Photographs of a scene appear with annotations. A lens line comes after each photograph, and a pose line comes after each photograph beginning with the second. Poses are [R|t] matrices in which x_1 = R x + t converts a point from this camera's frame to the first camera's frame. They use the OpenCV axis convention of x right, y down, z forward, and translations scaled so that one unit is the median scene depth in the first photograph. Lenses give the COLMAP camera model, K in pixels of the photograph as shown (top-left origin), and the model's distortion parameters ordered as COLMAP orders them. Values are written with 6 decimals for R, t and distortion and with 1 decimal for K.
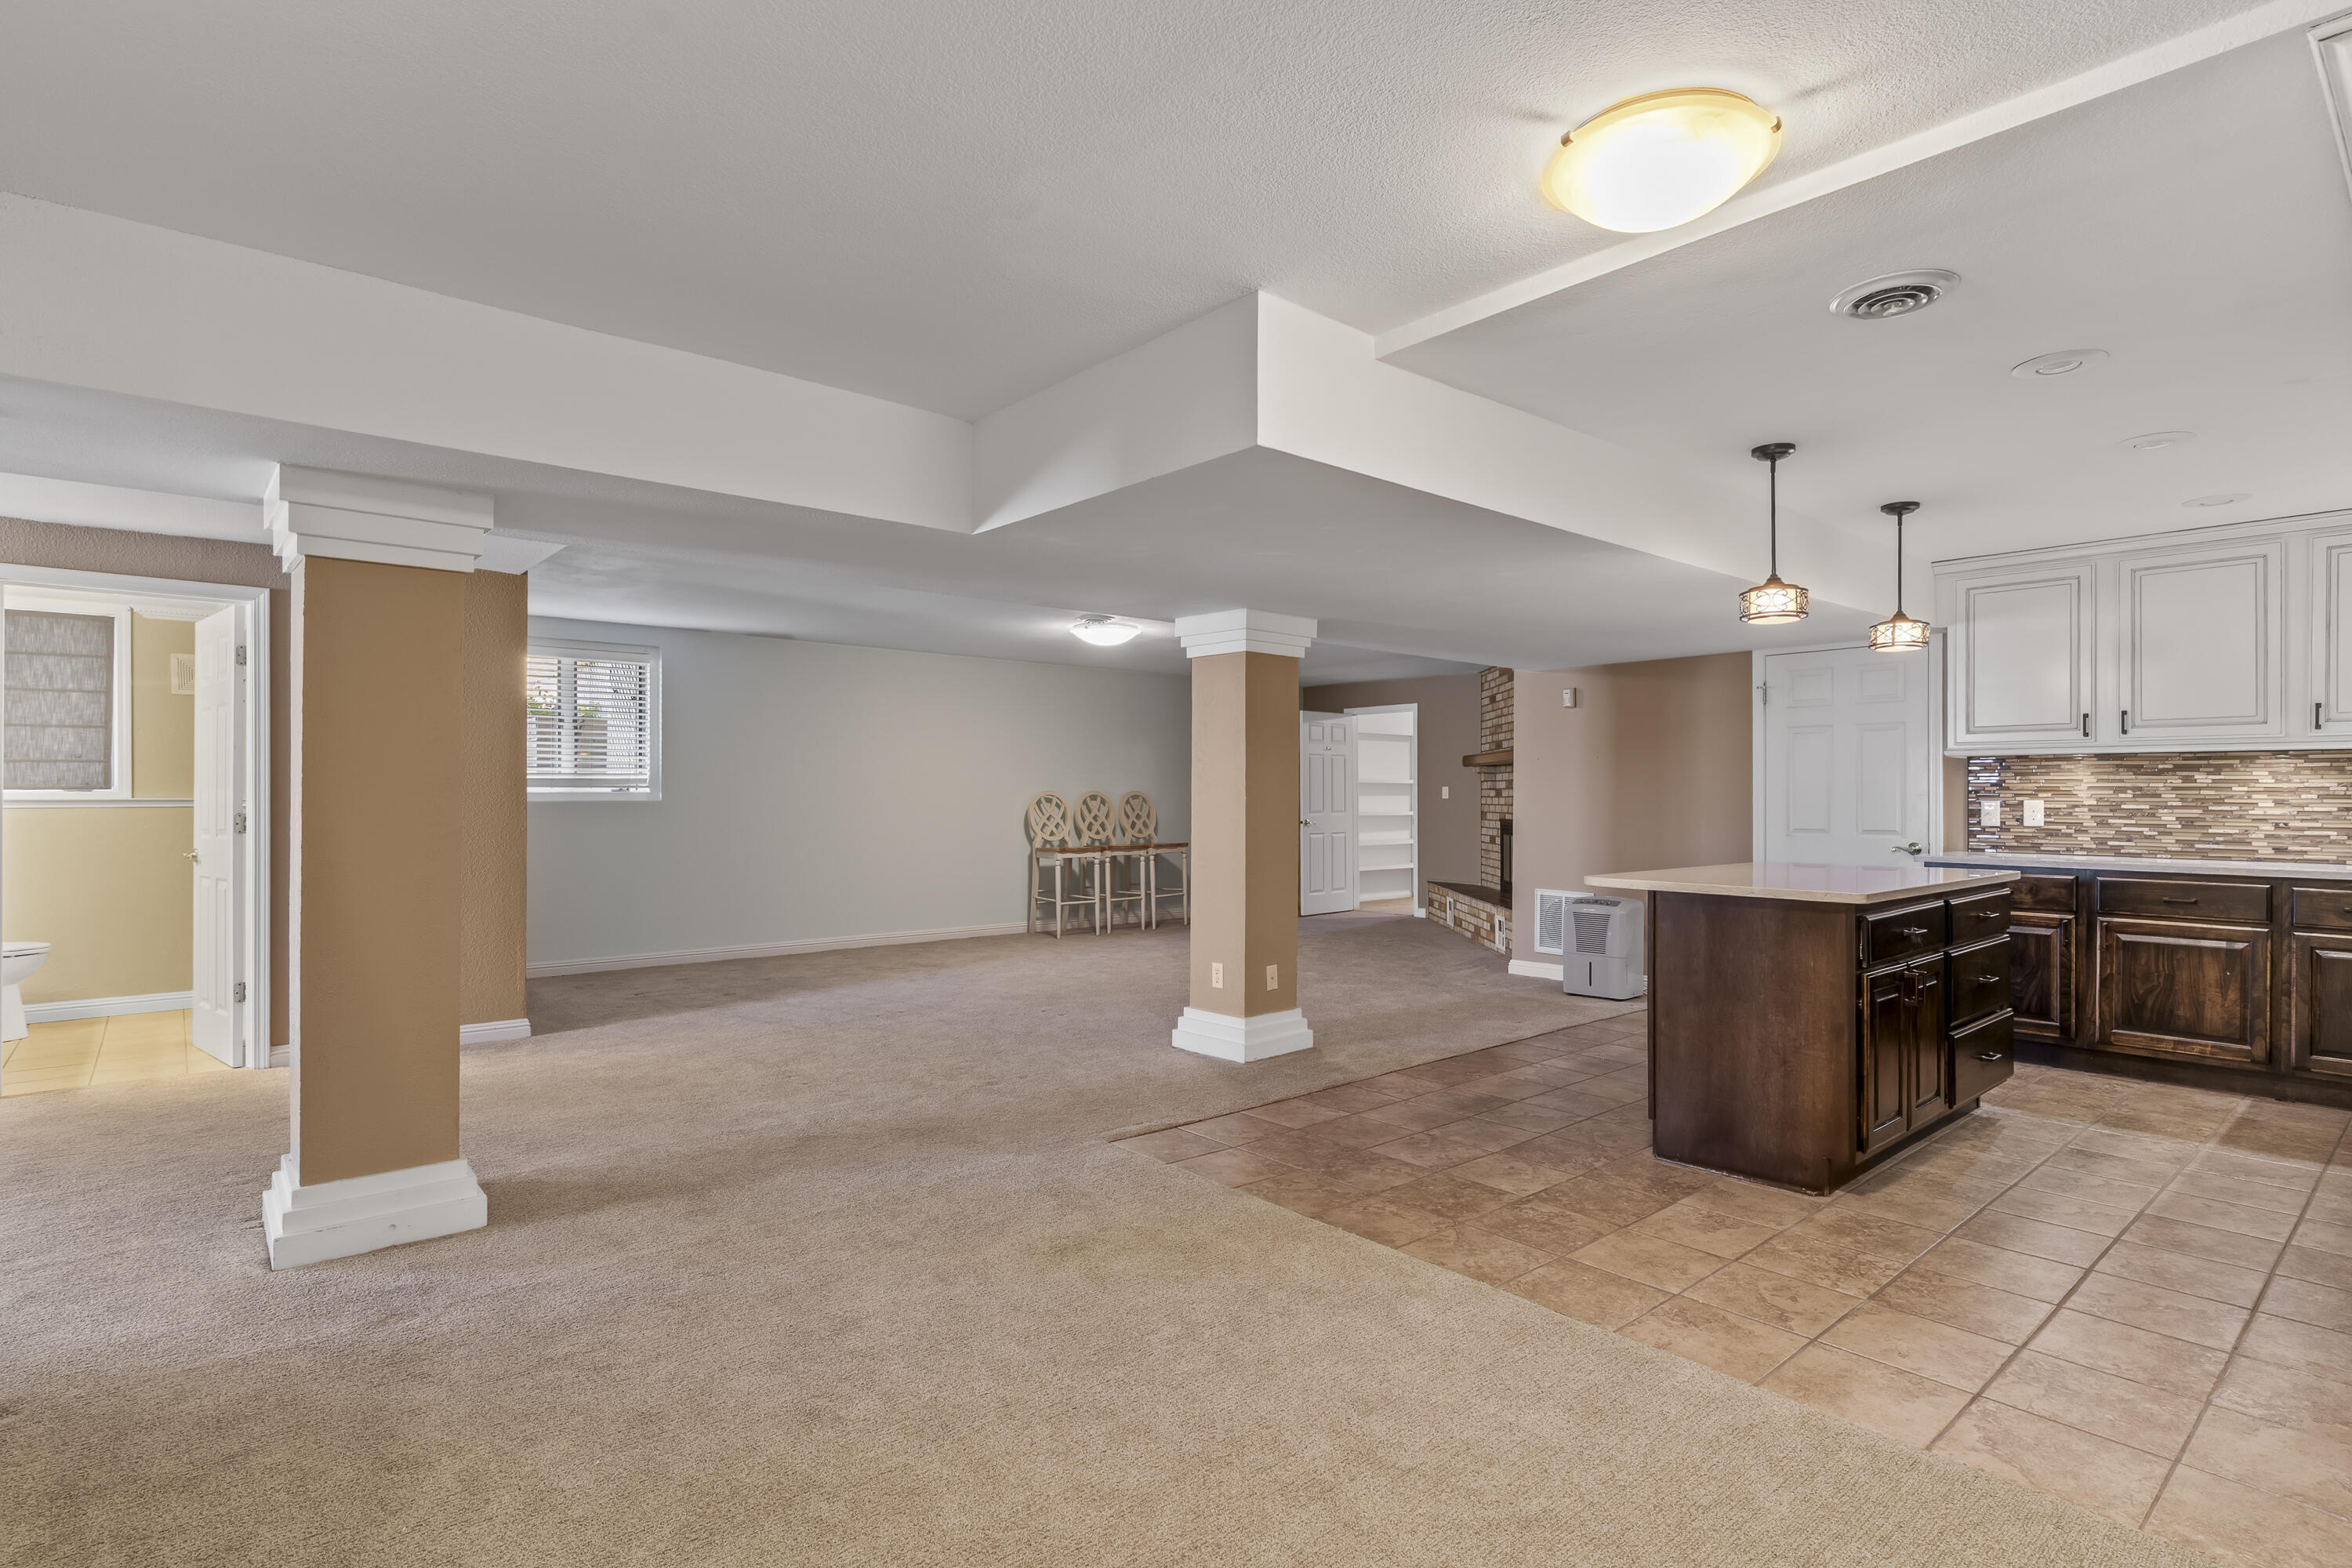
lens RADIAL K [[1130.2, 0, 1158.2], [0, 1130.2, 790.6], [0, 0, 1]] dist [0.001094, -0.001007]
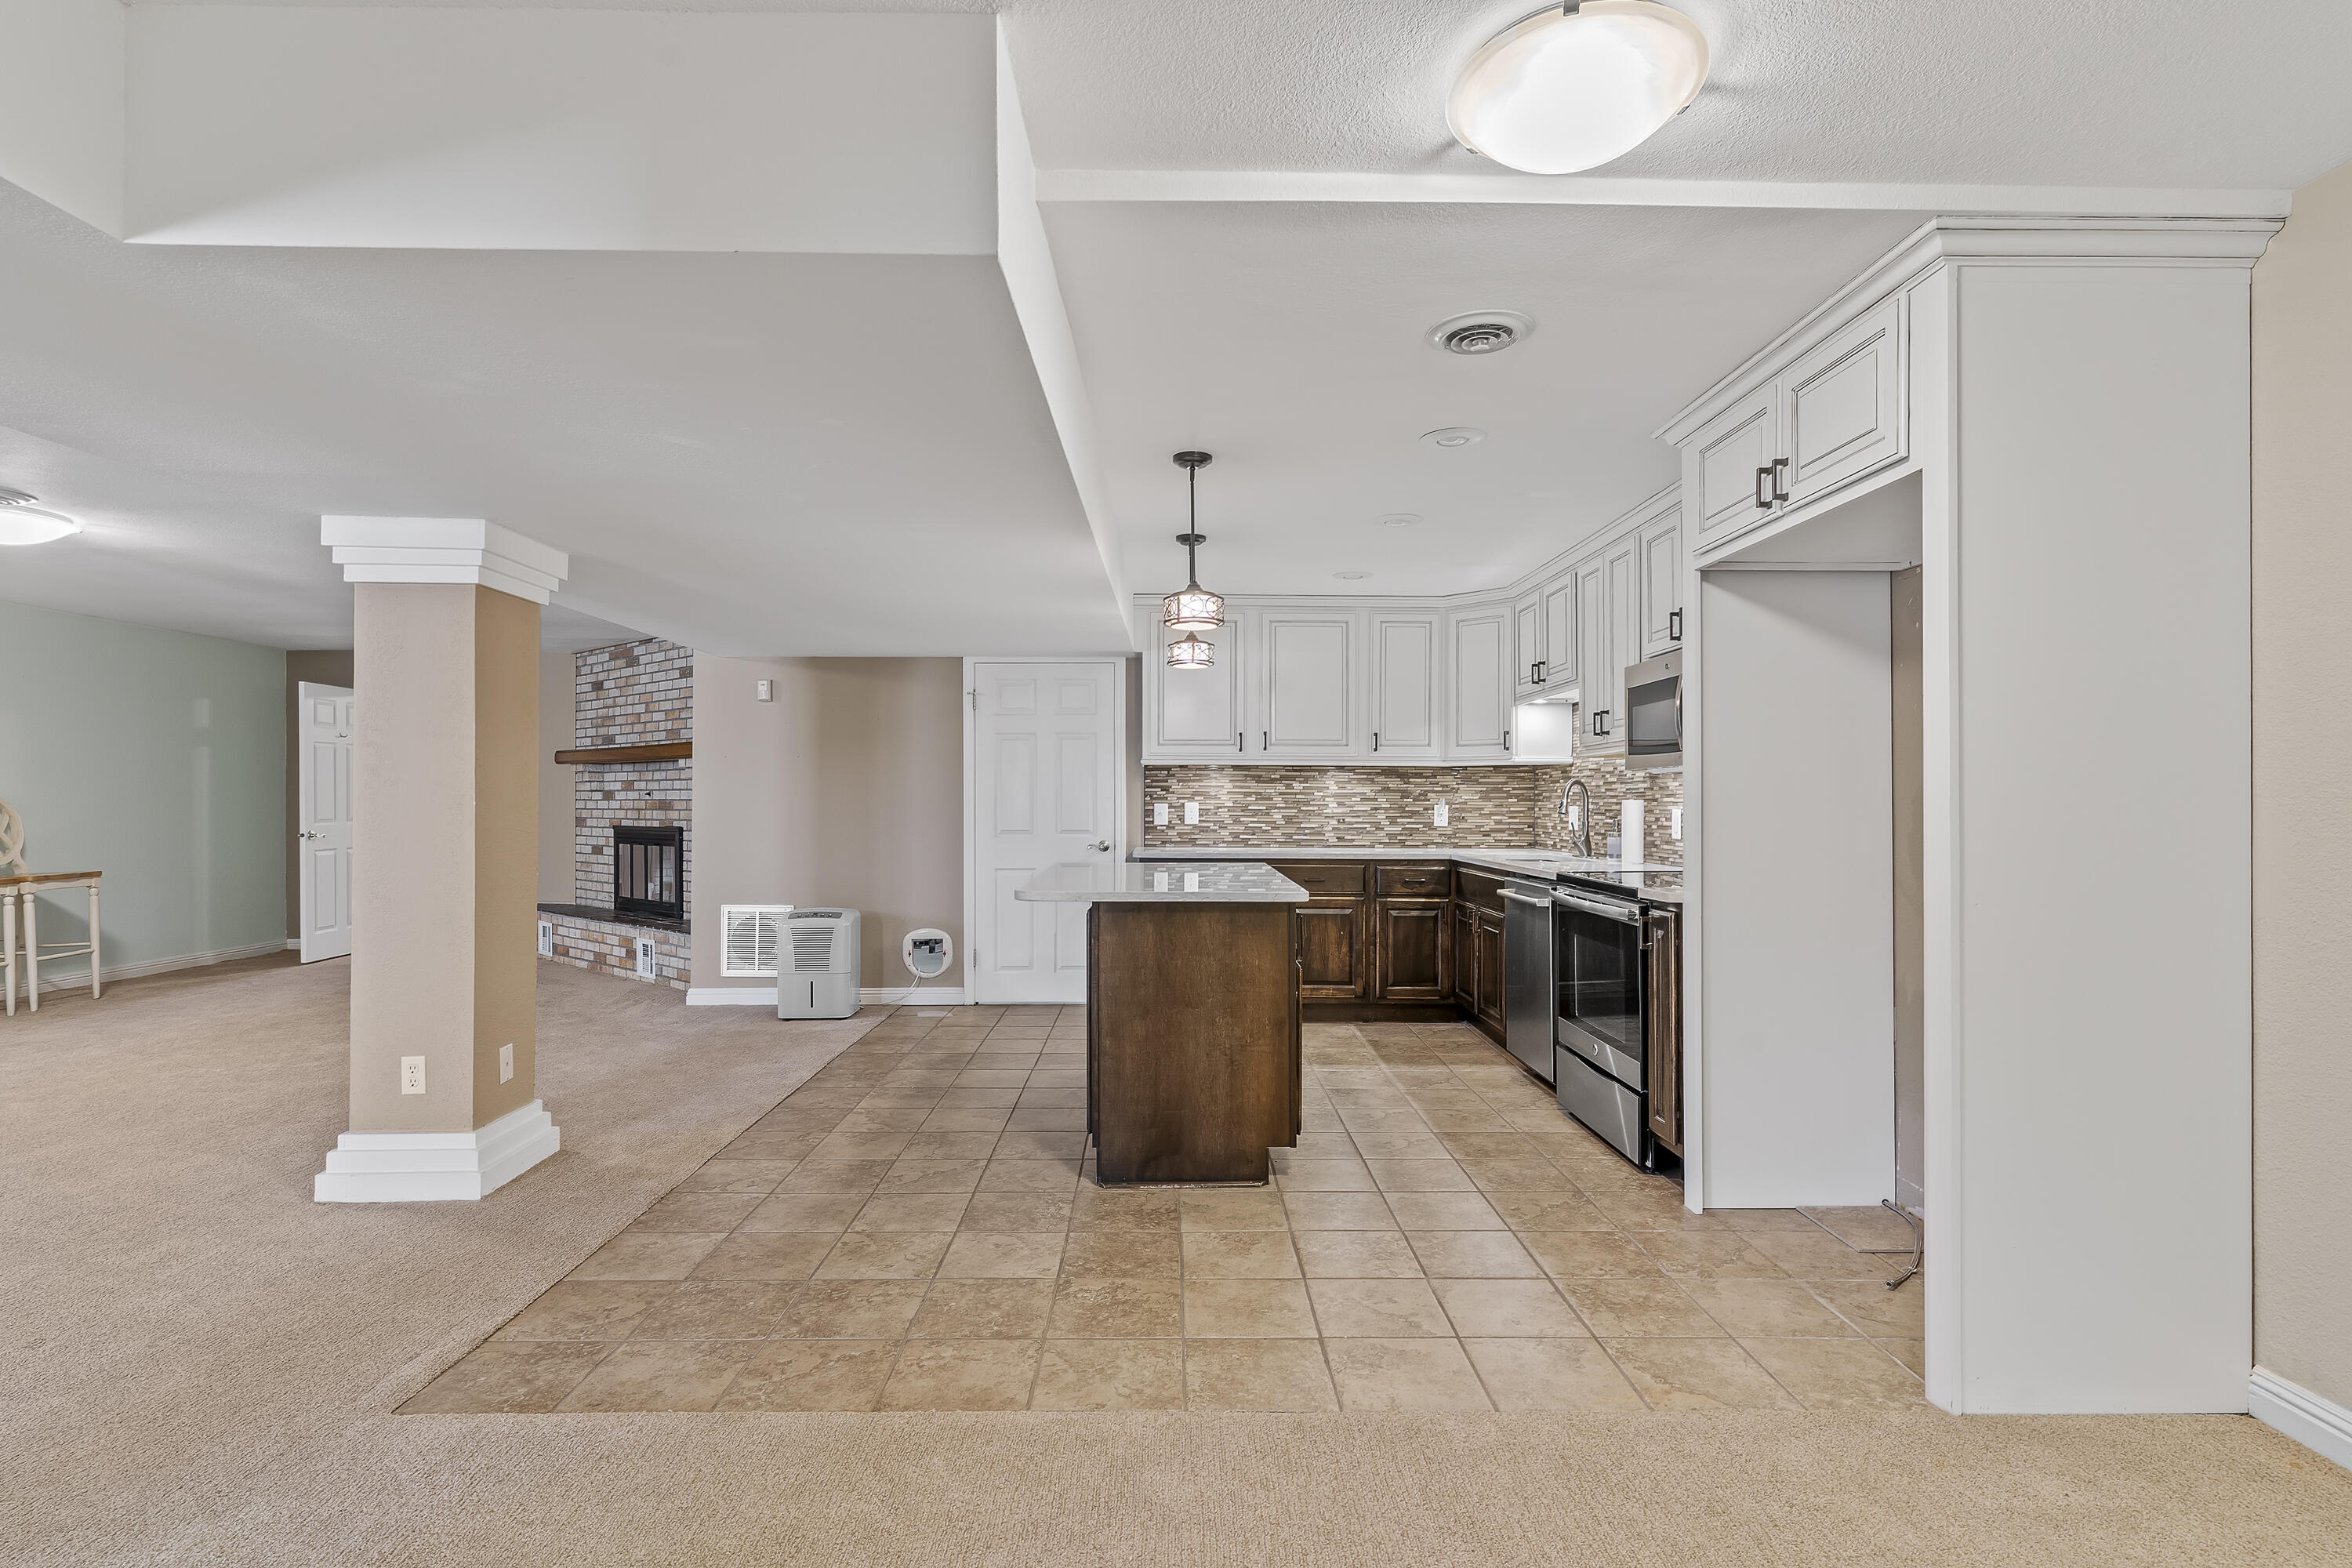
lens RADIAL K [[1130.2, 0, 1173.9], [0, 1130.2, 792.7], [0, 0, 1]] dist [0.001094, -0.001007]
pose [[0.645800, 0.003996, 0.763496, -0.179621], [-0.003912, 0.999990, -0.001925, 0.000320], [-0.763497, -0.001744, 0.645809, 0.269553]]
